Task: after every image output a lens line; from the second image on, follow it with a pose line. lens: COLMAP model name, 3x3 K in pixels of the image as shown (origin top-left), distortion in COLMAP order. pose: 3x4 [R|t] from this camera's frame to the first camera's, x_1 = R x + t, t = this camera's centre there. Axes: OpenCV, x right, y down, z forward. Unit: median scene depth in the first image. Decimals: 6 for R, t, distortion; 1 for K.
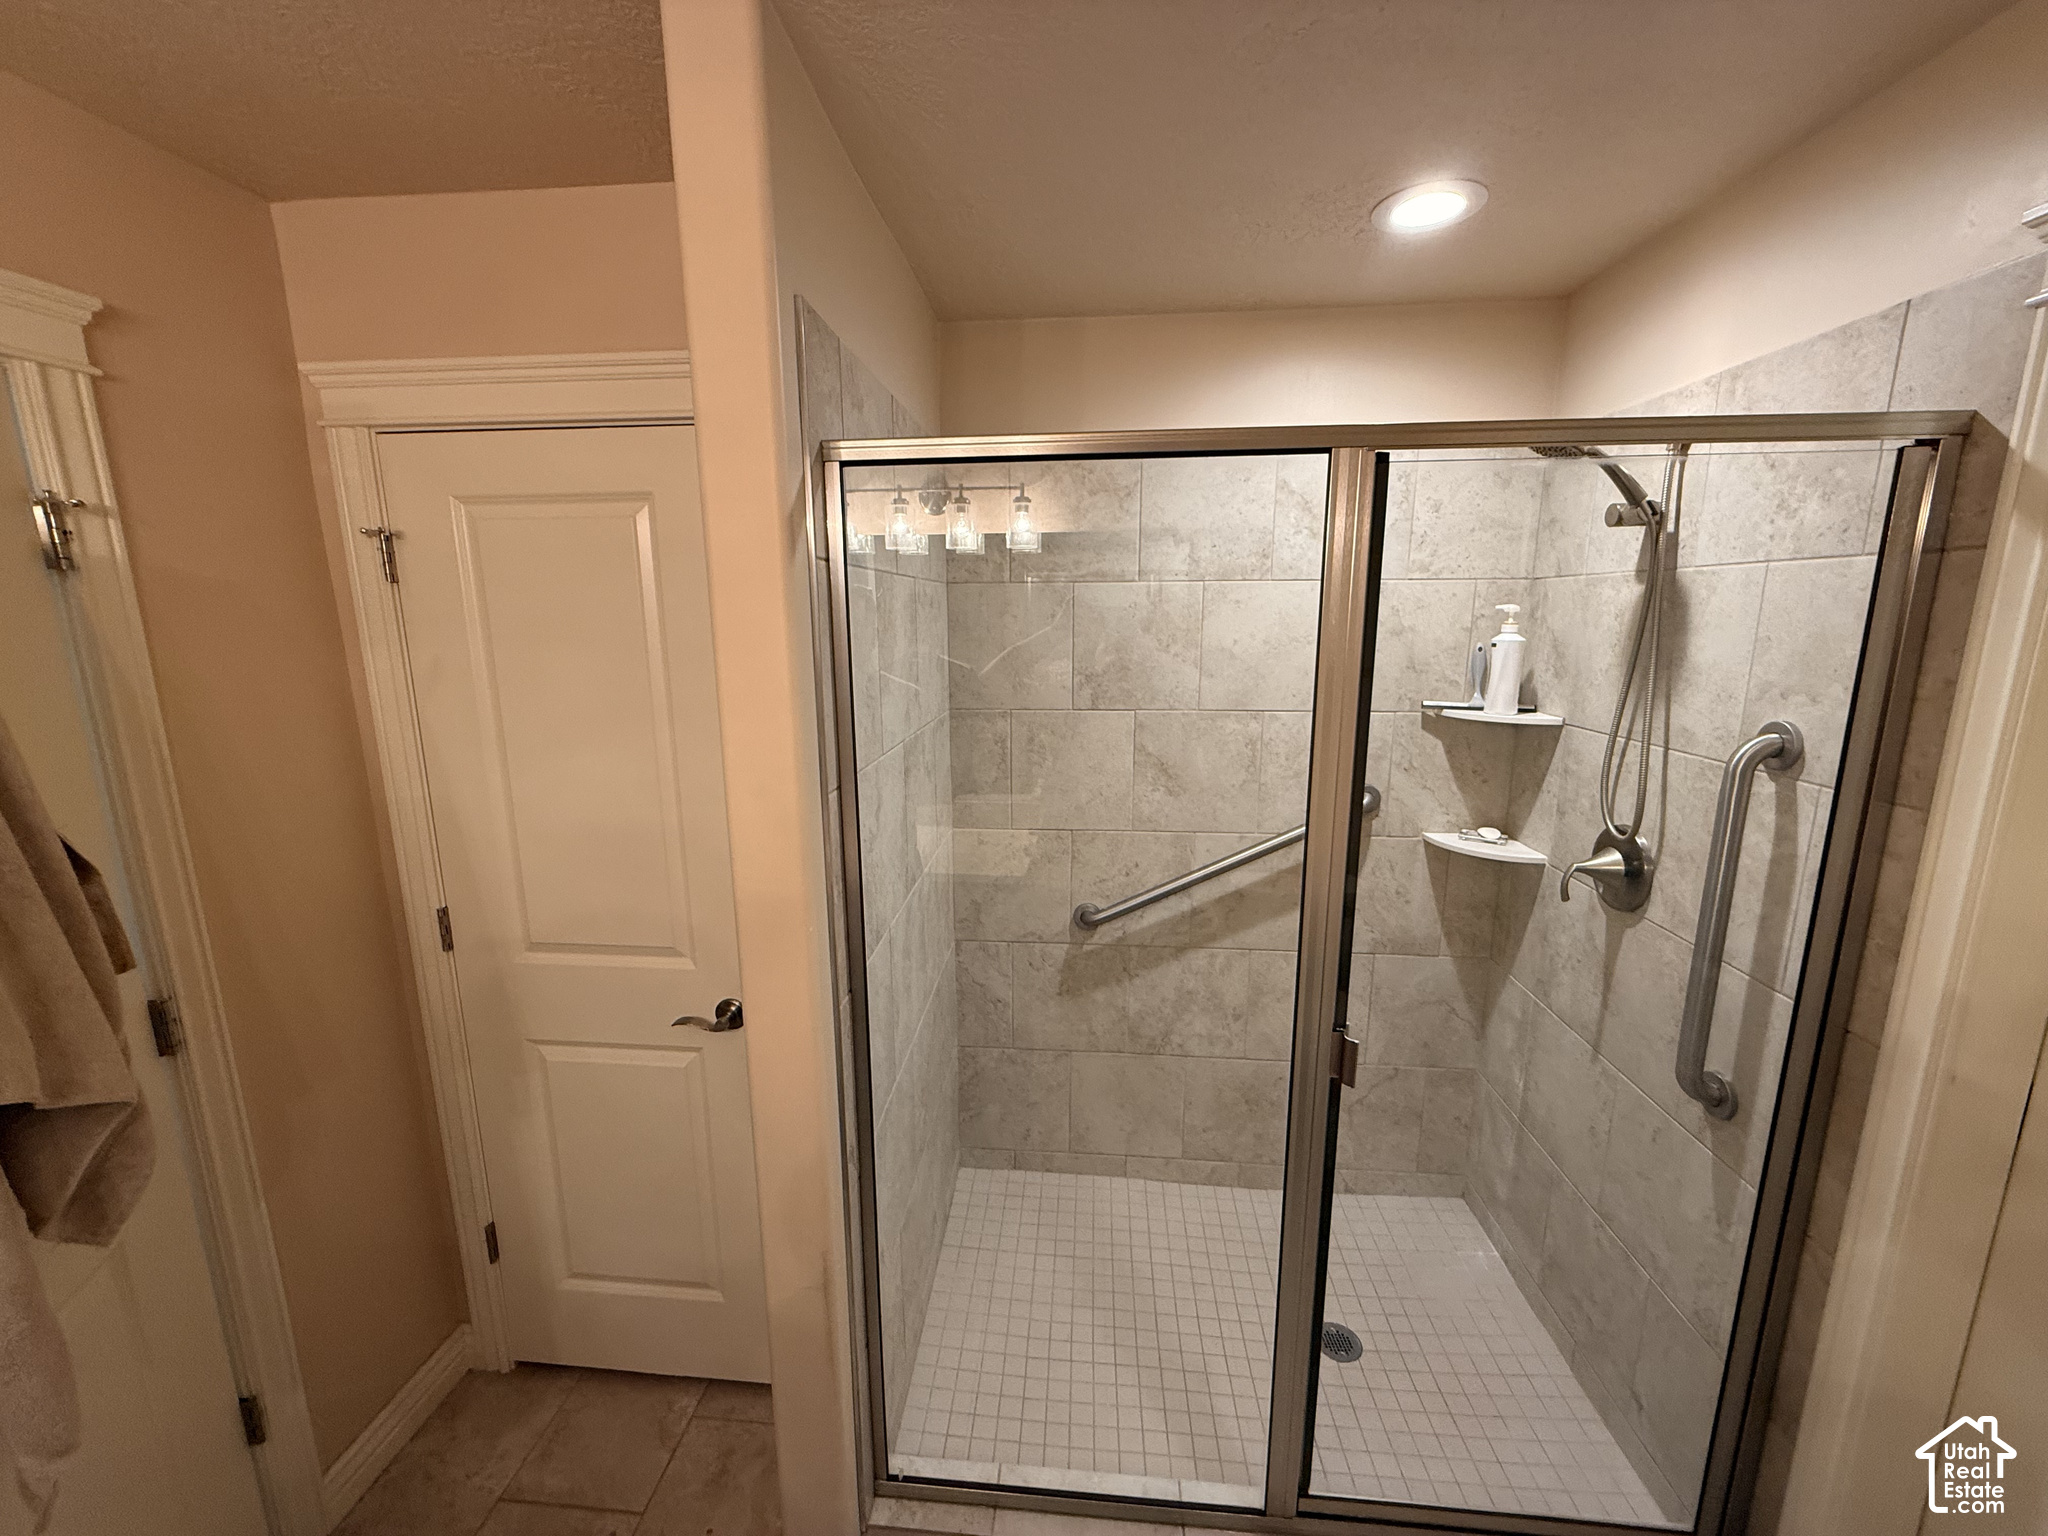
lens RADIAL K [[816.6, 0, 1024.6], [0, 816.6, 773.1], [0, 0, 1]] dist [-0.001037, -0.000211]
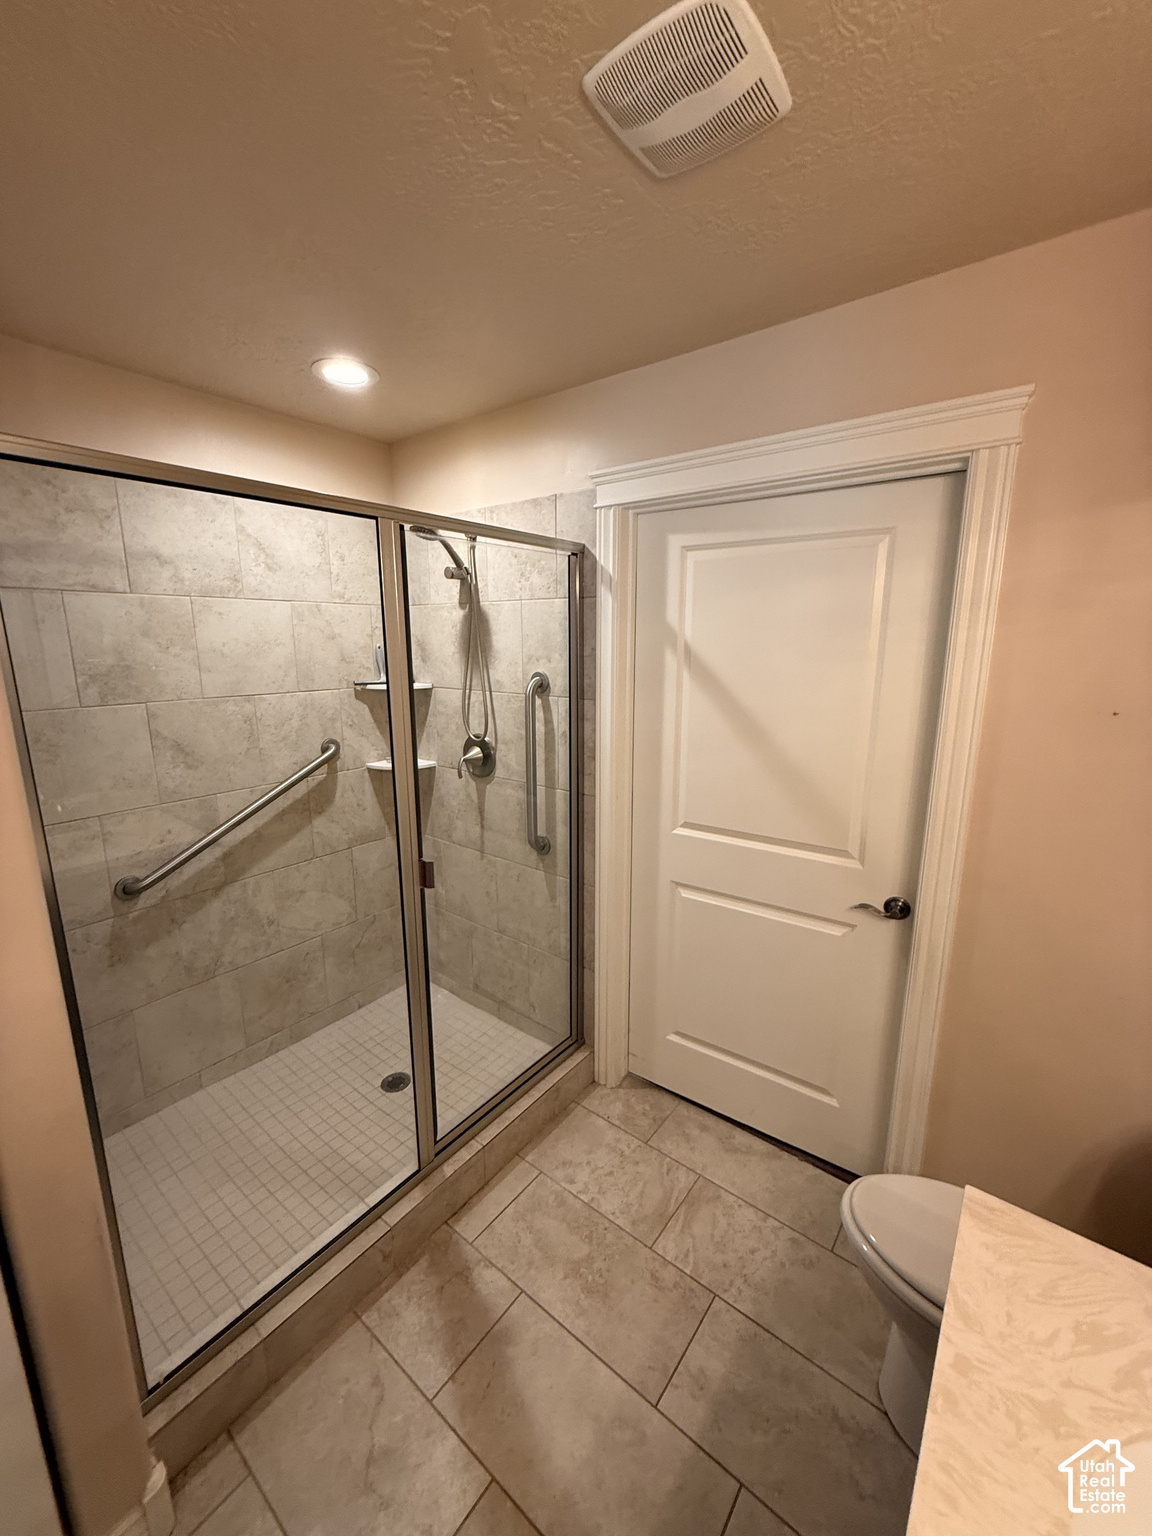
lens RADIAL K [[612.5, 0, 576.0], [0, 612.5, 768.0], [0, 0, 1]] dist [-0.001037, -0.000211]
pose [[0.540690, -0.171142, 0.823629, -0.339520], [0.161439, 0.981998, 0.098069, 0.036472], [-0.825586, 0.079941, 0.558586, -0.009452]]
